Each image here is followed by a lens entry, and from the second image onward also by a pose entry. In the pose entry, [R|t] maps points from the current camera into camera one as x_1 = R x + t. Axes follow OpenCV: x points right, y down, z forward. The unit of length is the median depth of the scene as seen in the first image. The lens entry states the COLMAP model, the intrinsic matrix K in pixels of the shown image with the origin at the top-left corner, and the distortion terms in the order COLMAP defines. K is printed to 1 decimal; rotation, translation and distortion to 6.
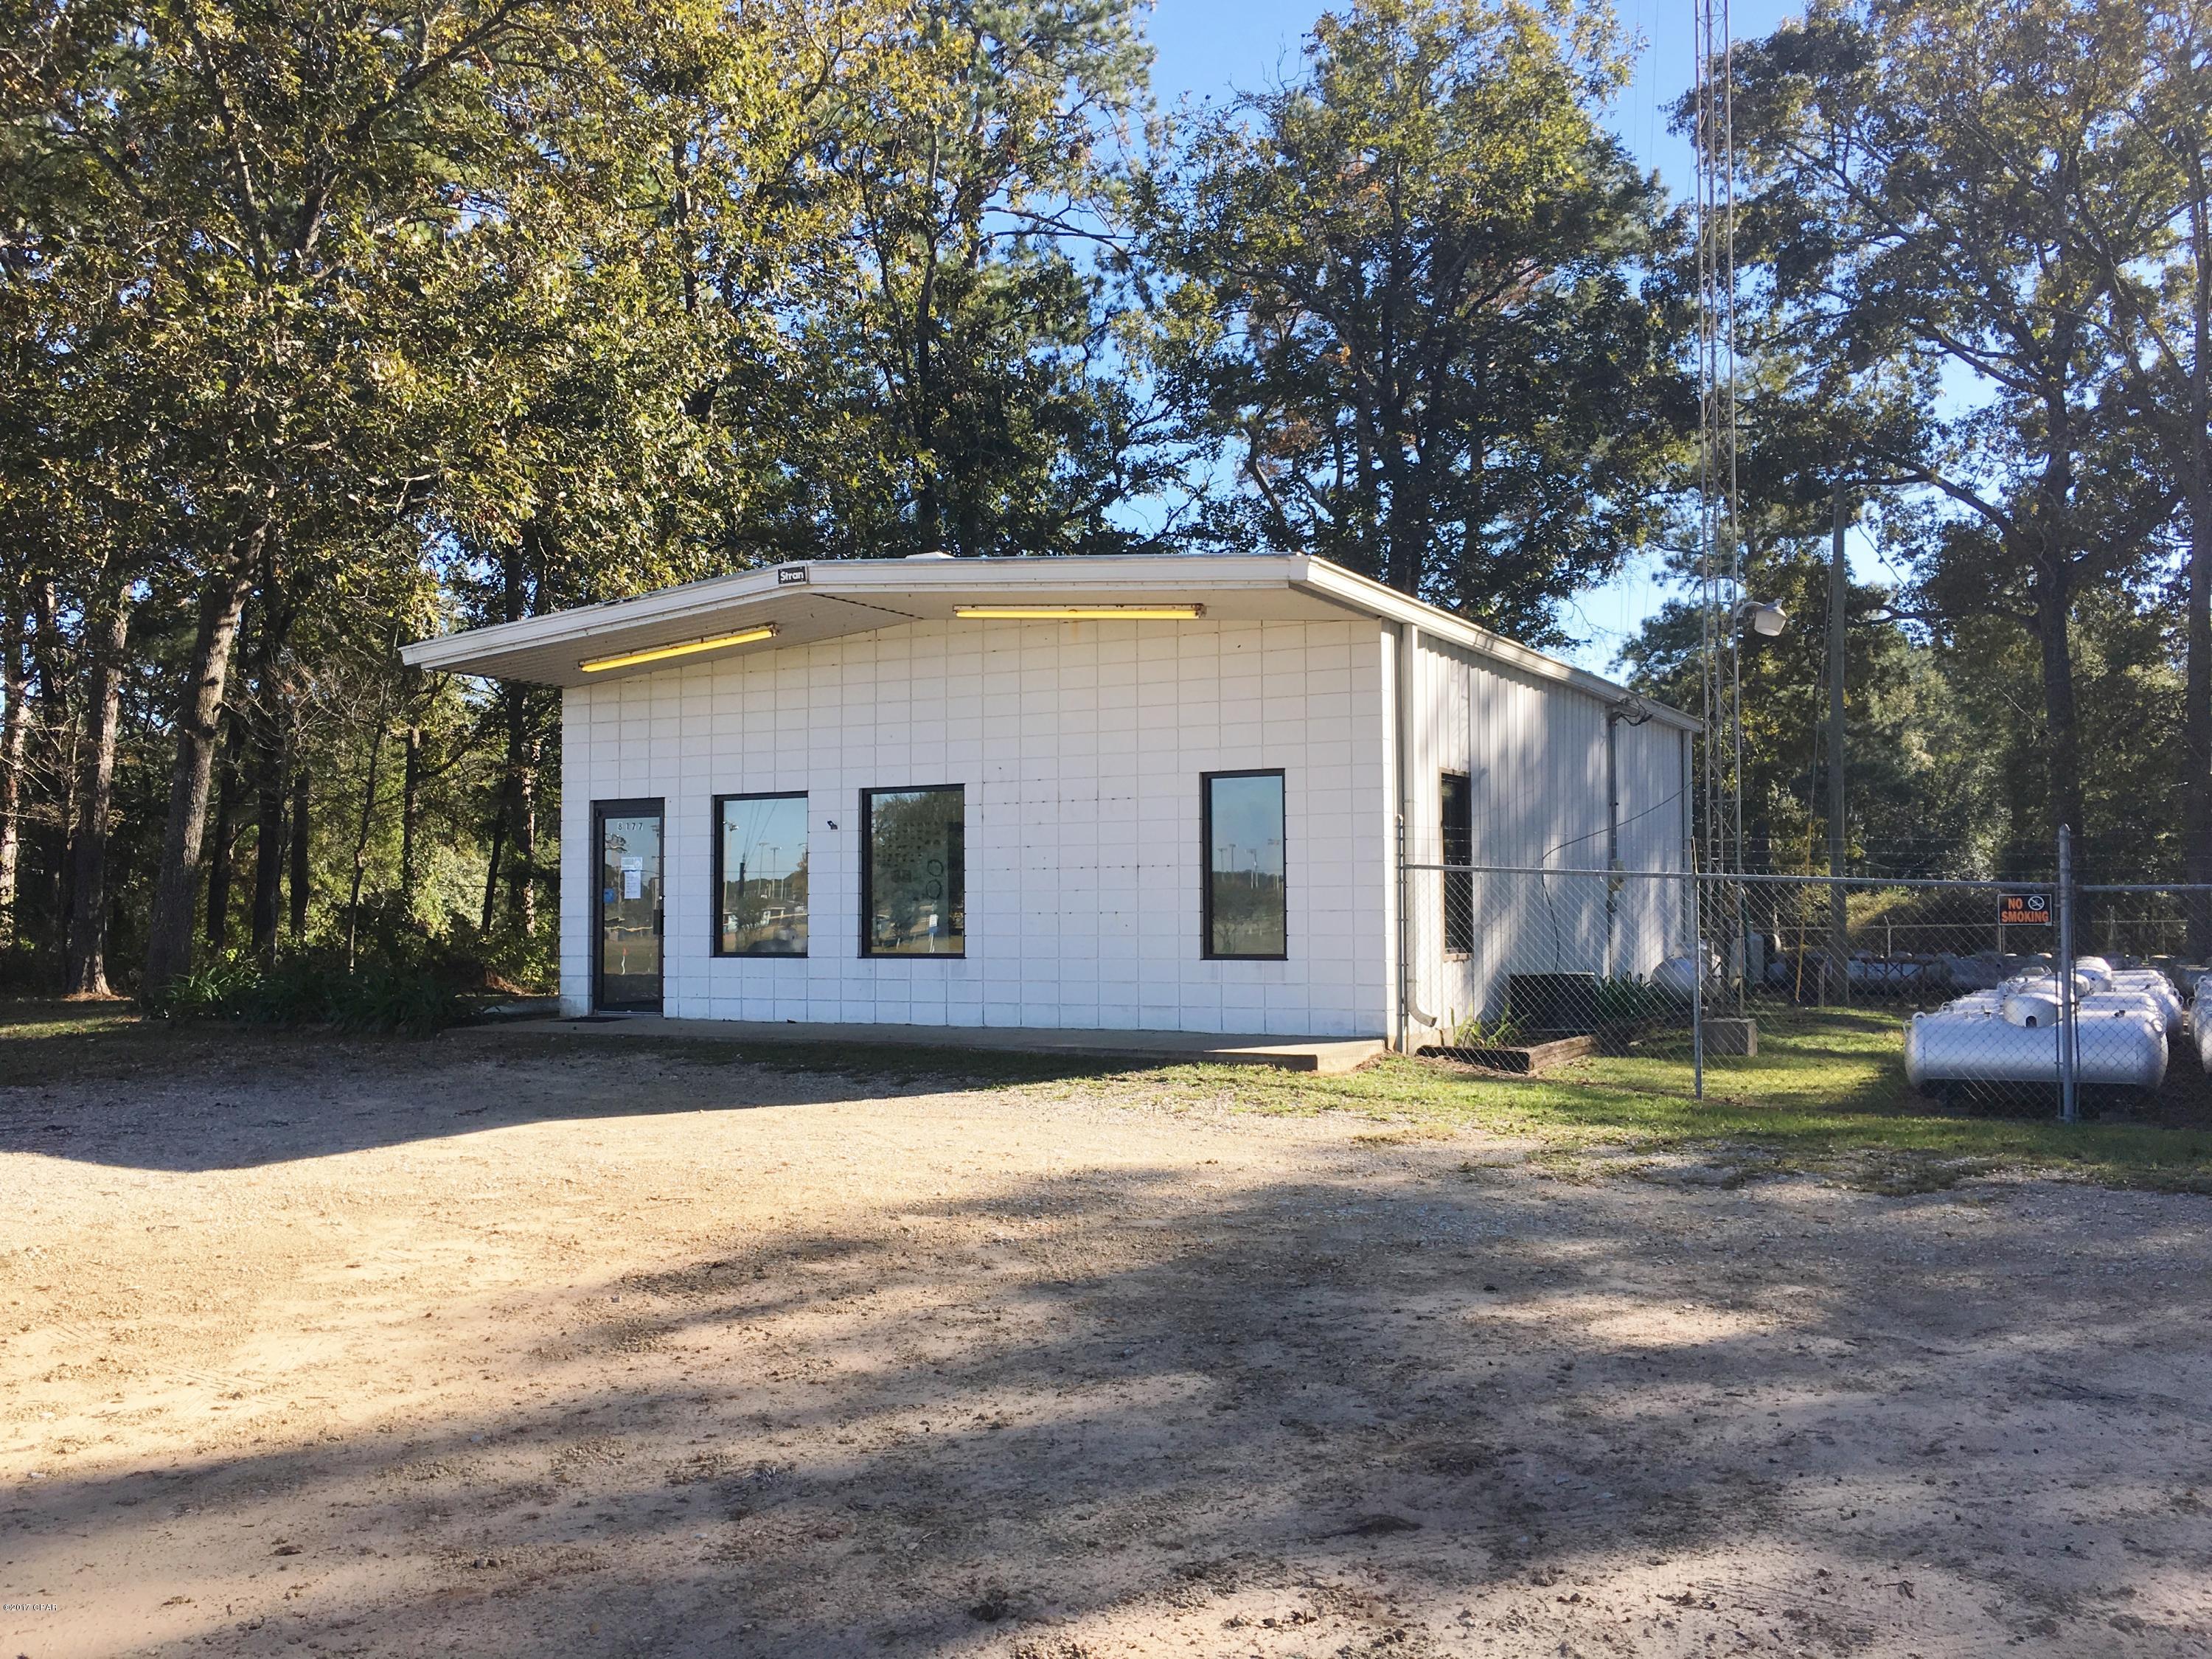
lens RADIAL K [[1870.9, 0, 1102.3], [0, 1870.9, 833.5], [0, 0, 1]] dist [0.083711, -0.120305]
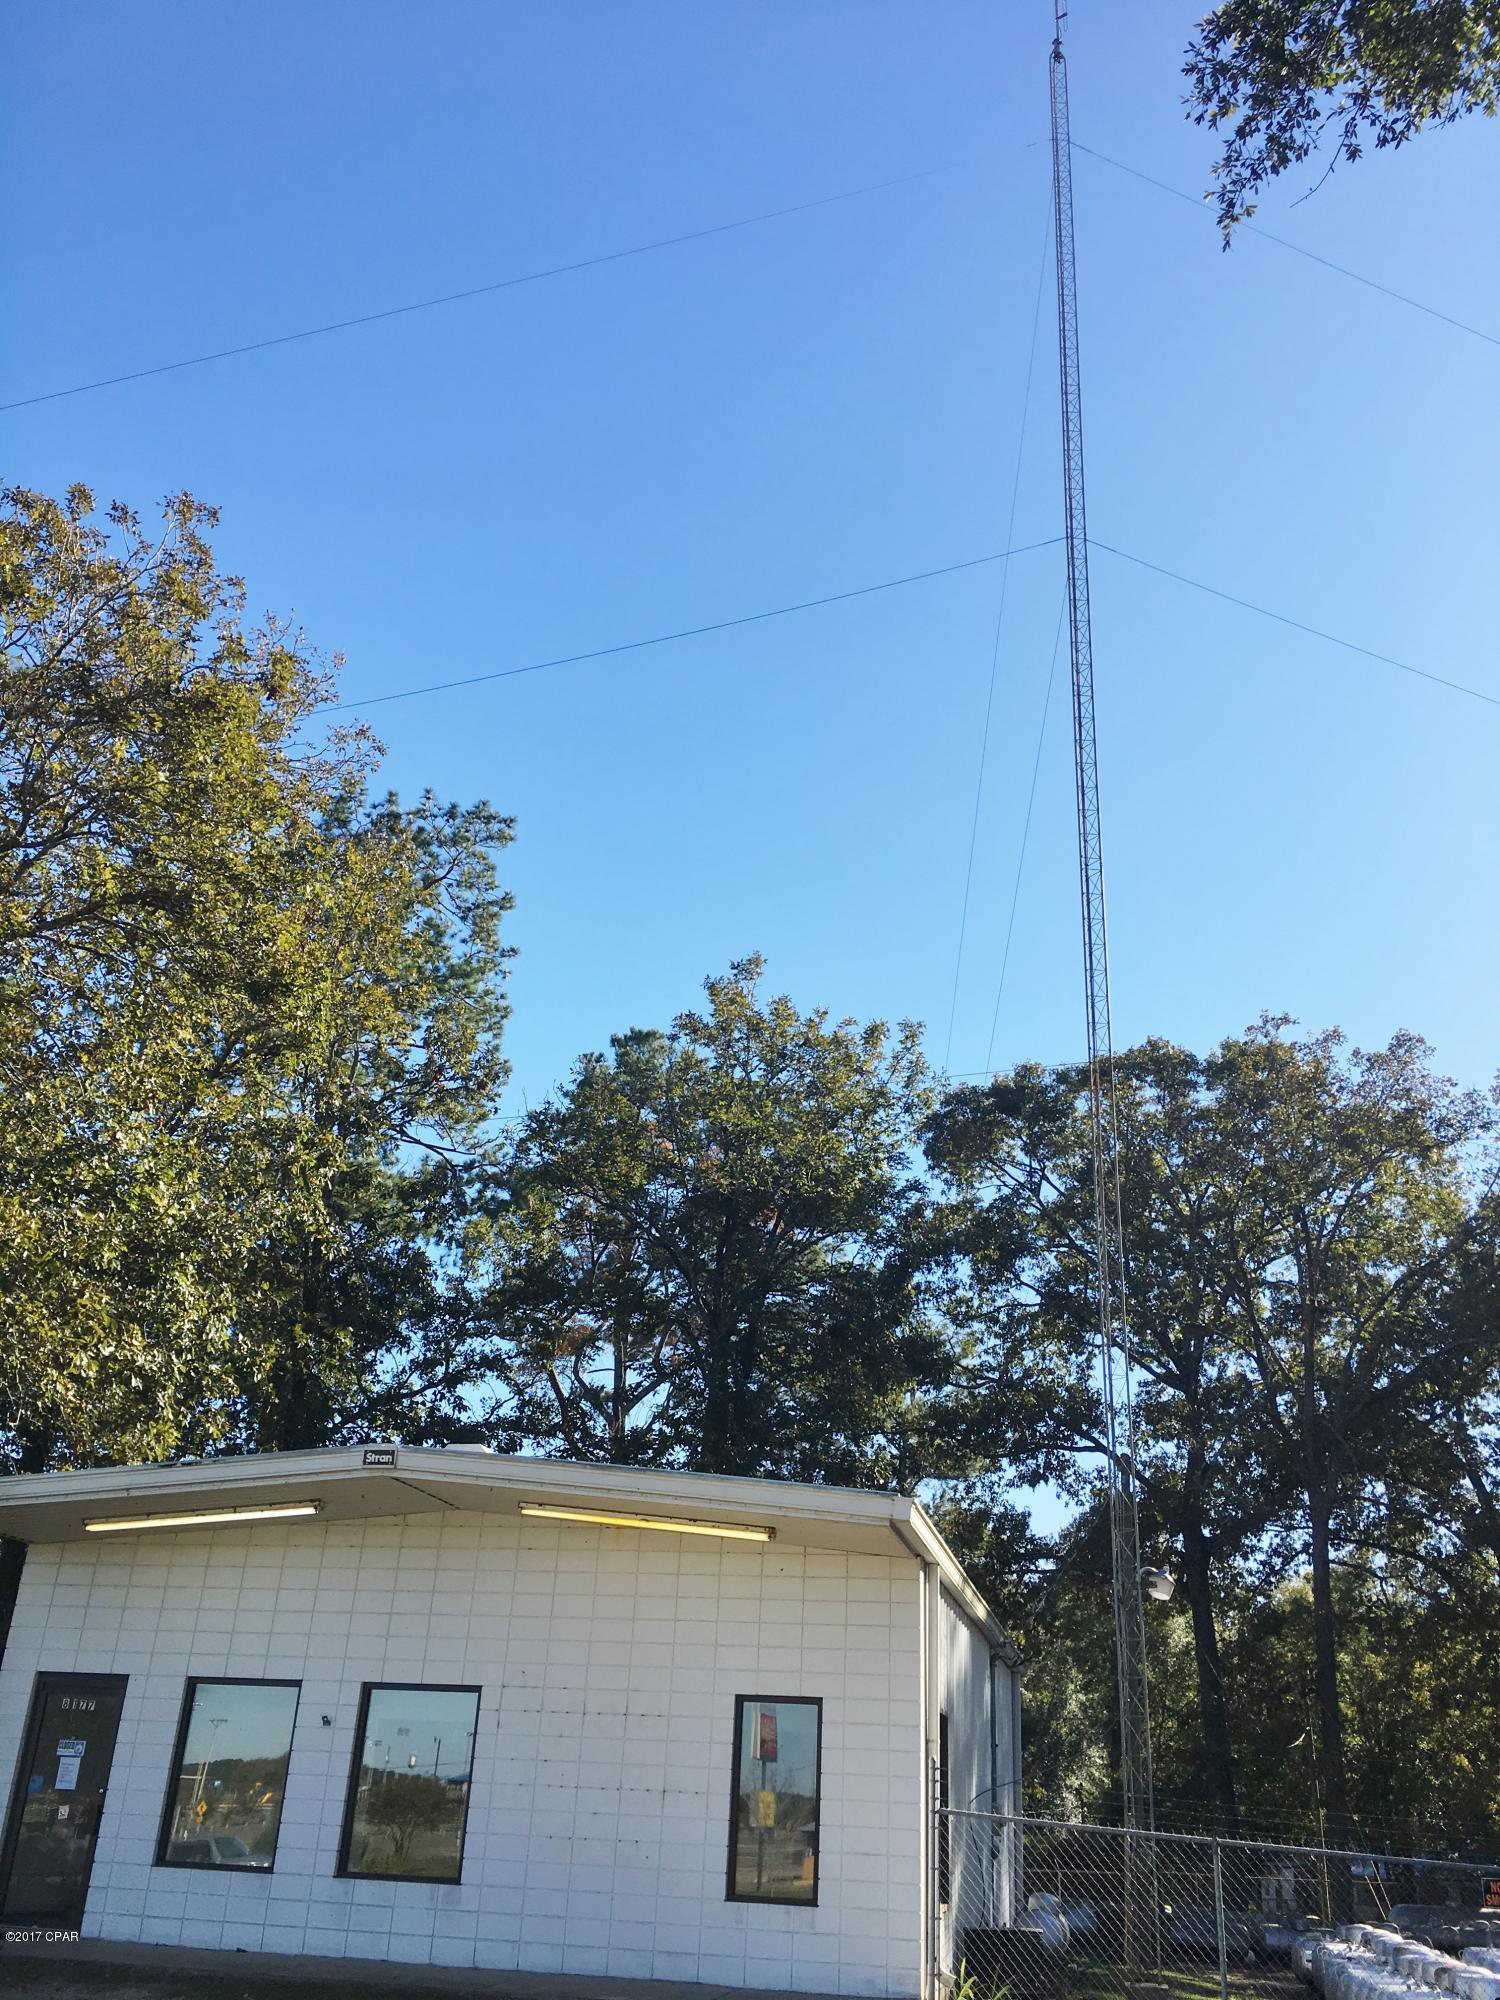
lens RADIAL K [[1691.6, 0, 750.0], [0, 1691.6, 1000.0], [0, 0, 1]] dist [0.083711, -0.120305]
pose [[0.954436, 0.175725, 0.241190, -0.203673], [-0.067532, 0.914456, -0.399012, -0.006062], [-0.290674, 0.364543, 0.884656, 0.015444]]
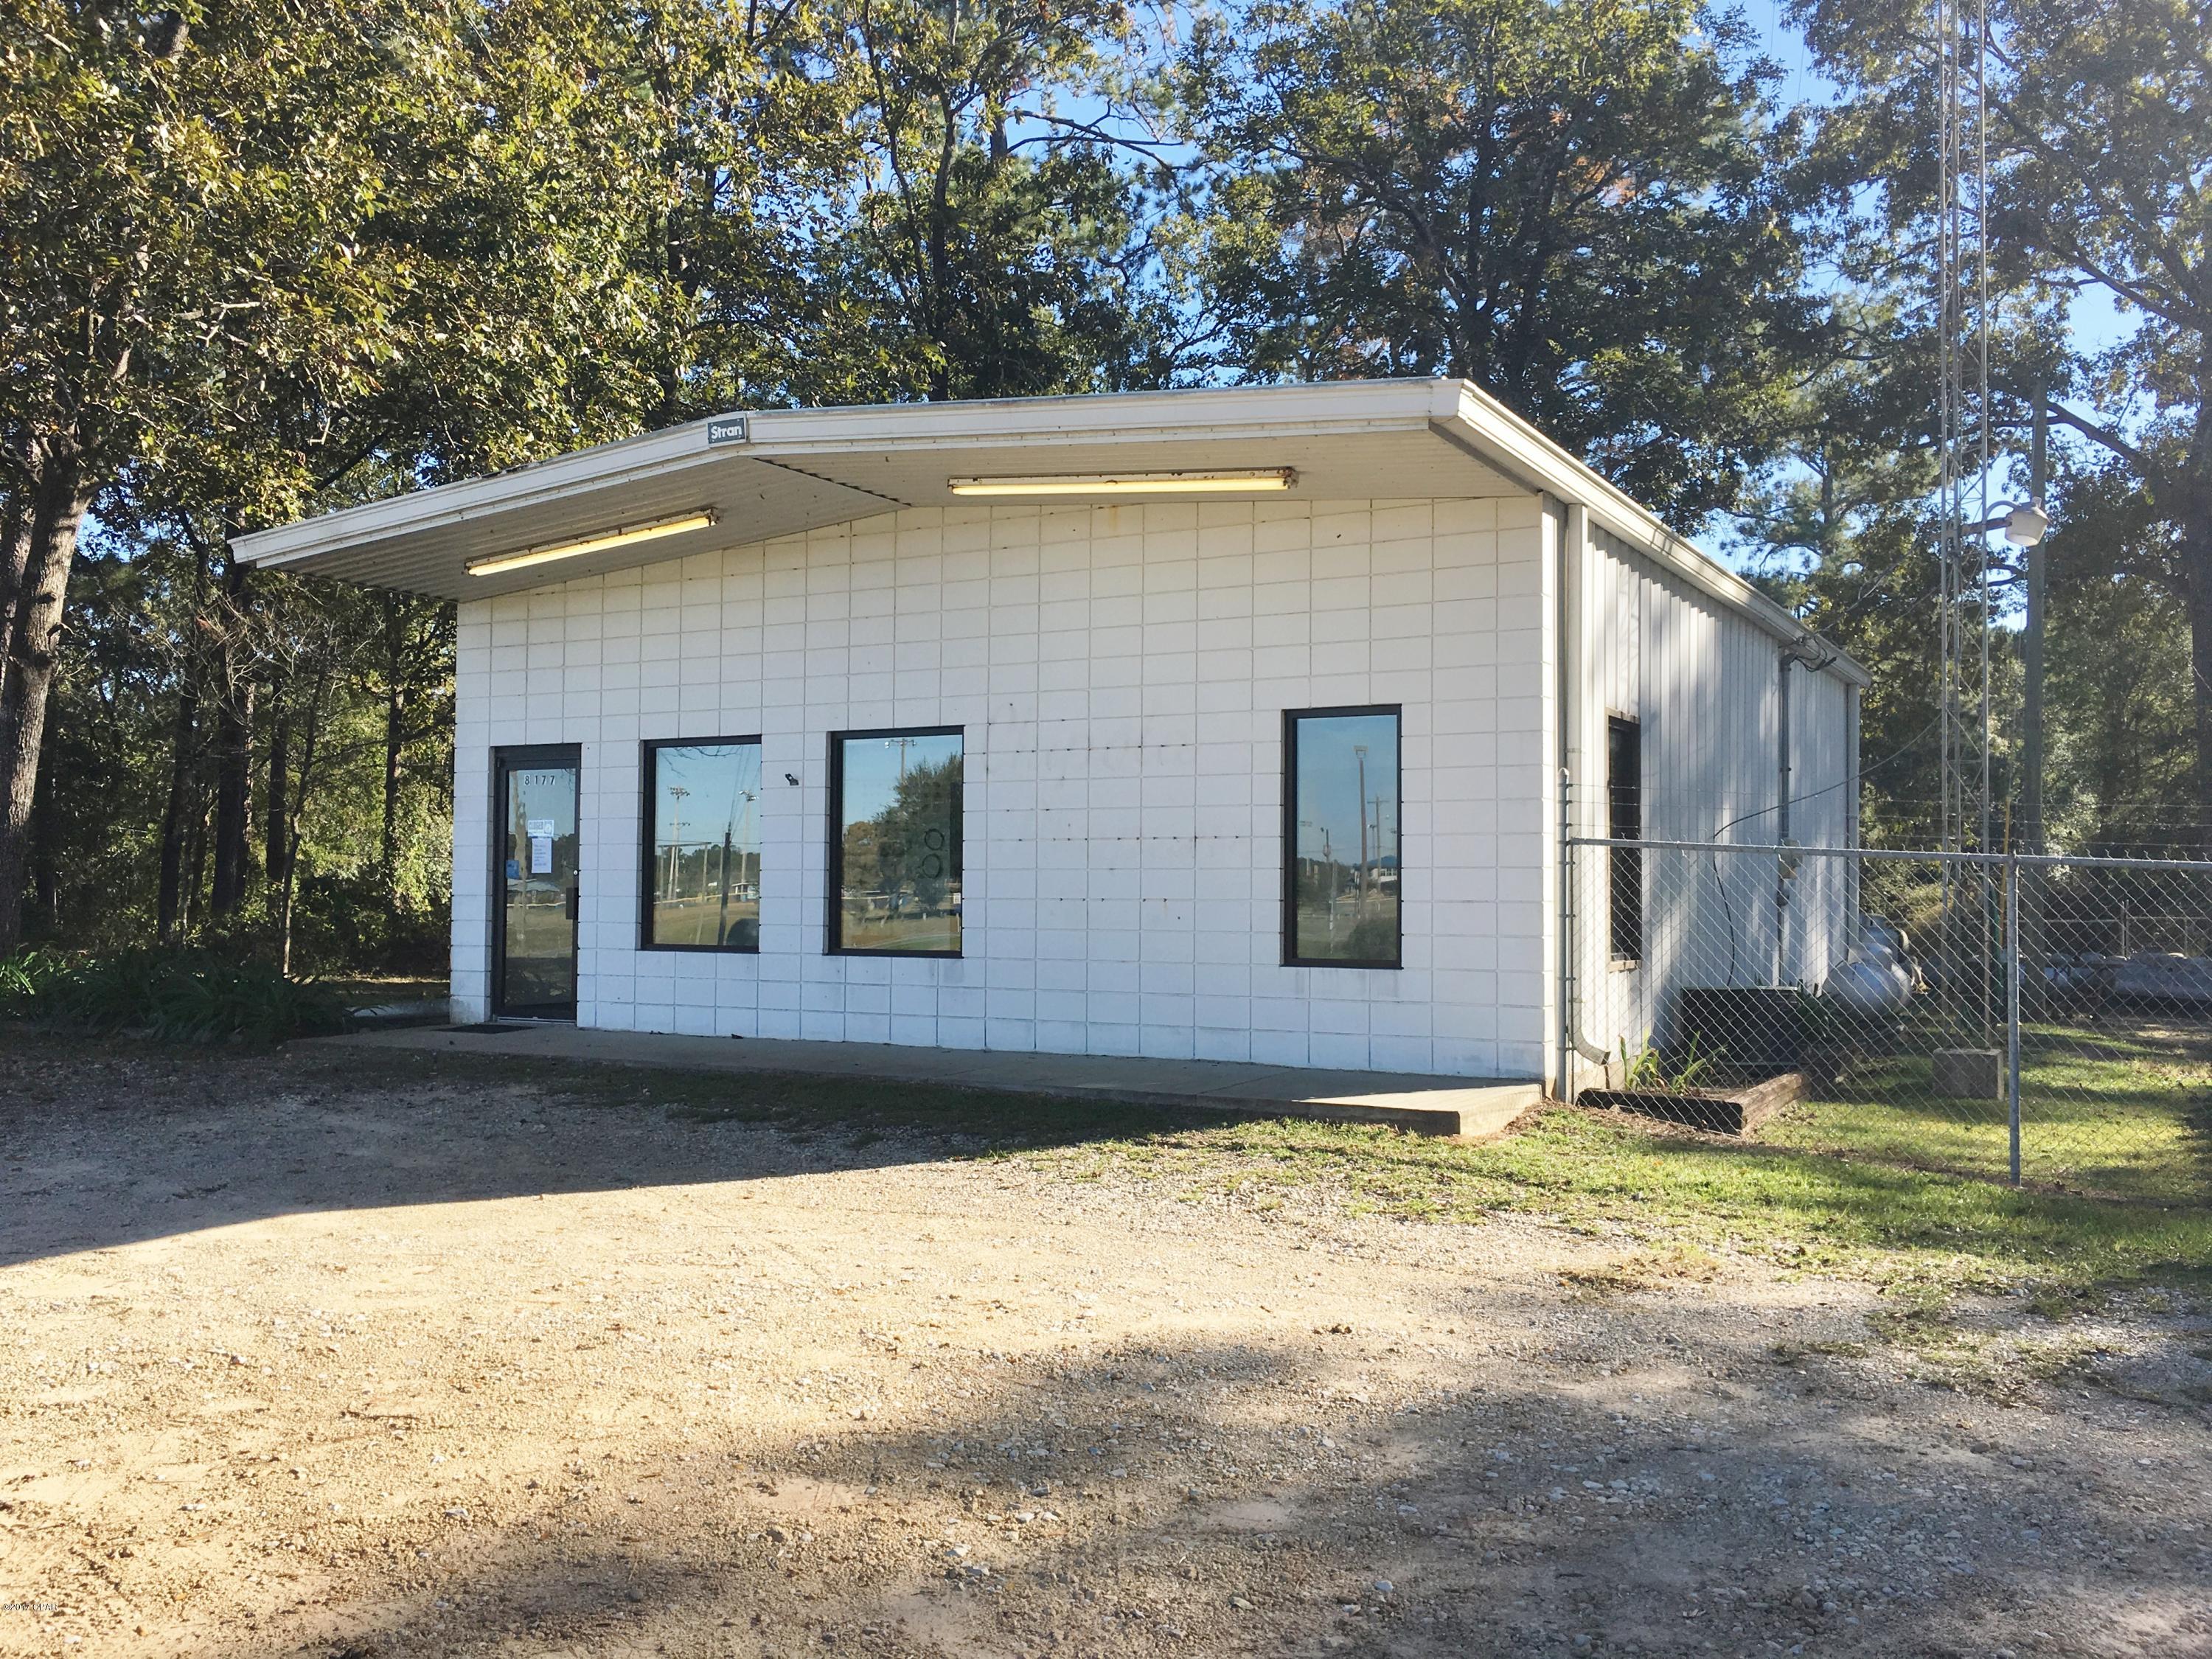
lens RADIAL K [[1865.5, 0, 1103.4], [0, 1865.5, 834.0], [0, 0, 1]] dist [0.082836, -0.110716]
pose [[0.999814, 0.012235, -0.014907, -0.005376], [-0.012065, 0.999862, 0.011394, 0.007212], [0.015044, -0.011212, 0.999824, 0.230053]]
